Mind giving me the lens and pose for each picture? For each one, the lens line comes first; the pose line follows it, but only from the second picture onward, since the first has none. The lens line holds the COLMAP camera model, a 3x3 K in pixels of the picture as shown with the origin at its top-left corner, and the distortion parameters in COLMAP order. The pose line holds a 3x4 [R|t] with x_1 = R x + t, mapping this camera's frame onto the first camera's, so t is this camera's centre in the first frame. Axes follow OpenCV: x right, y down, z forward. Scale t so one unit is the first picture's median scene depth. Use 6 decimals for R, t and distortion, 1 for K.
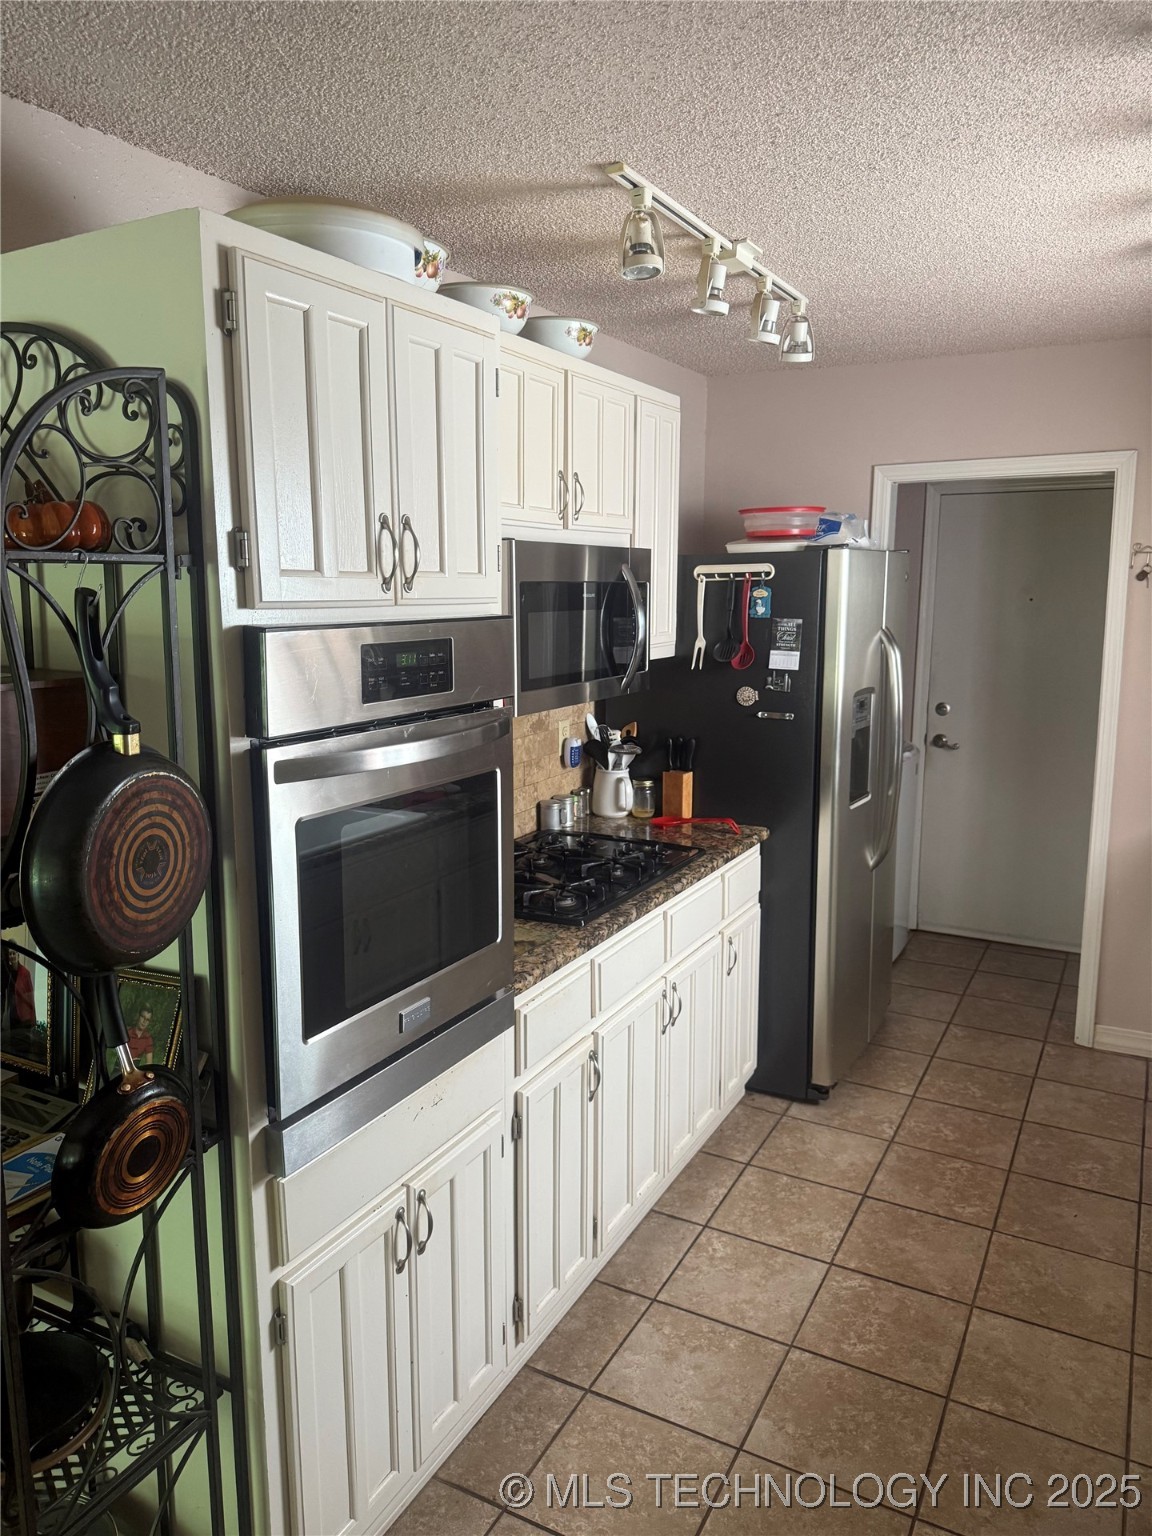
lens RADIAL K [[1086.6, 0, 573.3], [0, 1086.6, 759.5], [0, 0, 1]] dist [-0.001676, -0.017236]
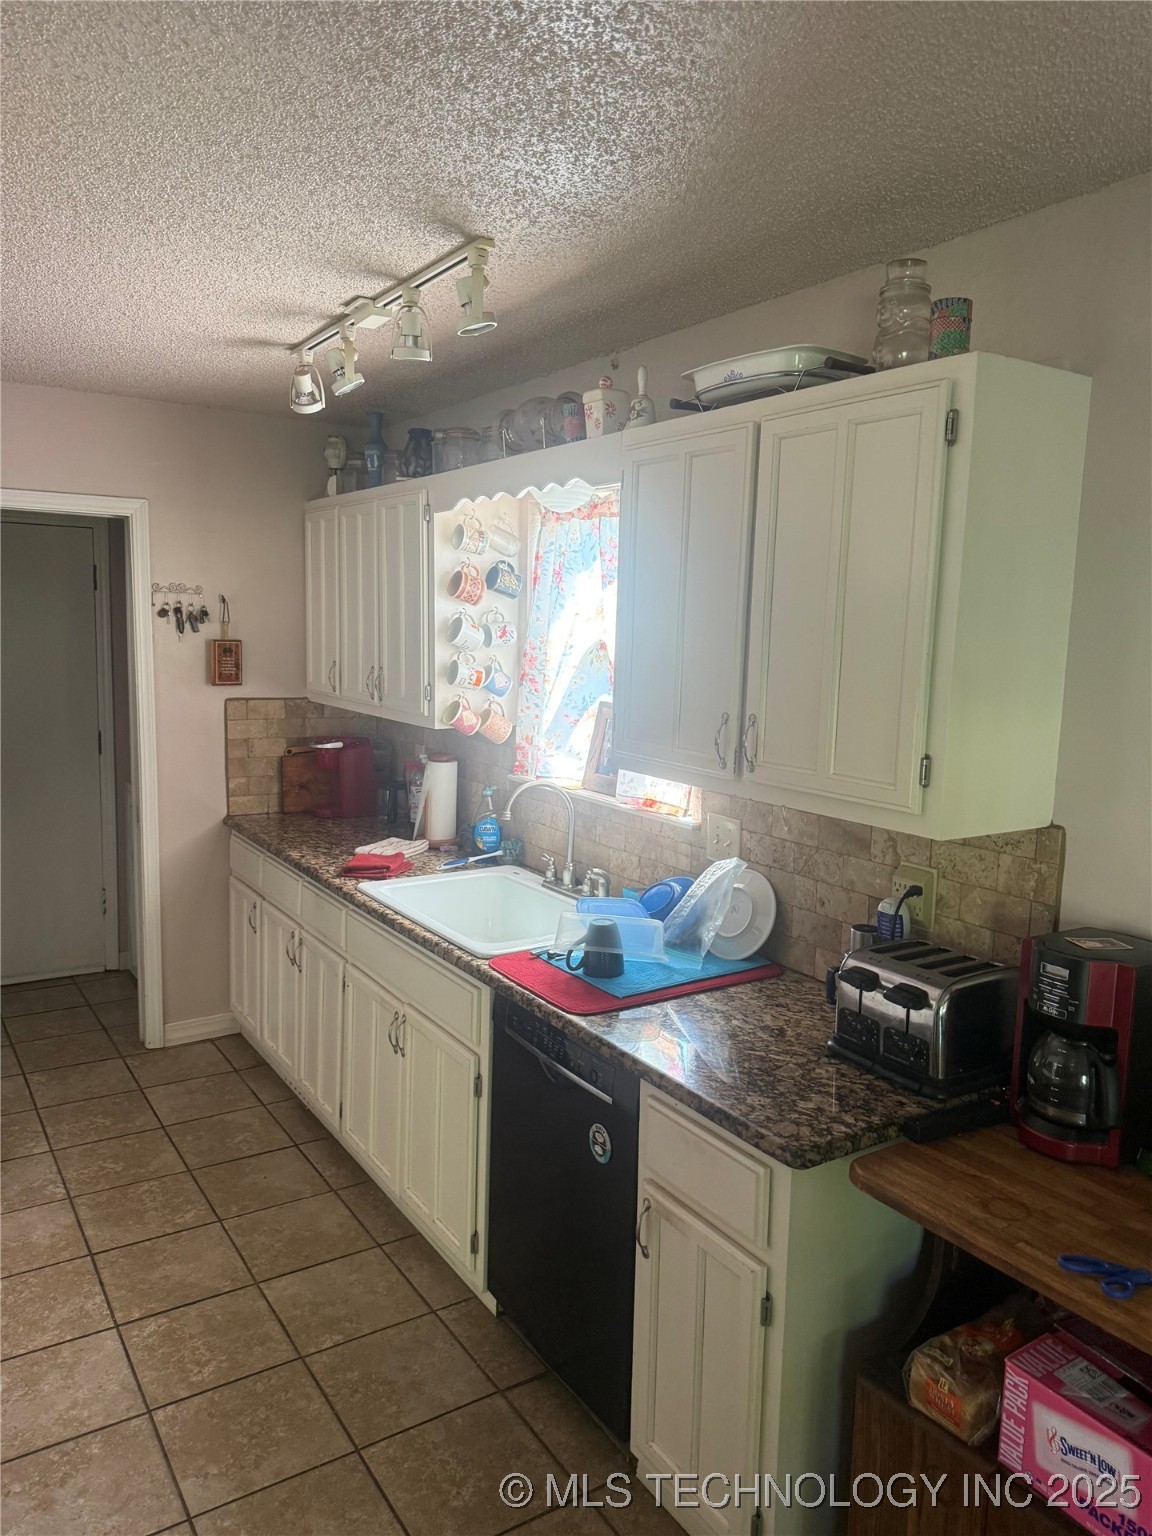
lens RADIAL K [[1086.6, 0, 578.7], [0, 1086.6, 771.0], [0, 0, 1]] dist [-0.001676, -0.017236]
pose [[0.451713, -0.097871, 0.886779, -0.372814], [0.111916, 0.992329, 0.052512, -0.025188], [-0.885116, 0.075524, 0.459201, 0.162523]]
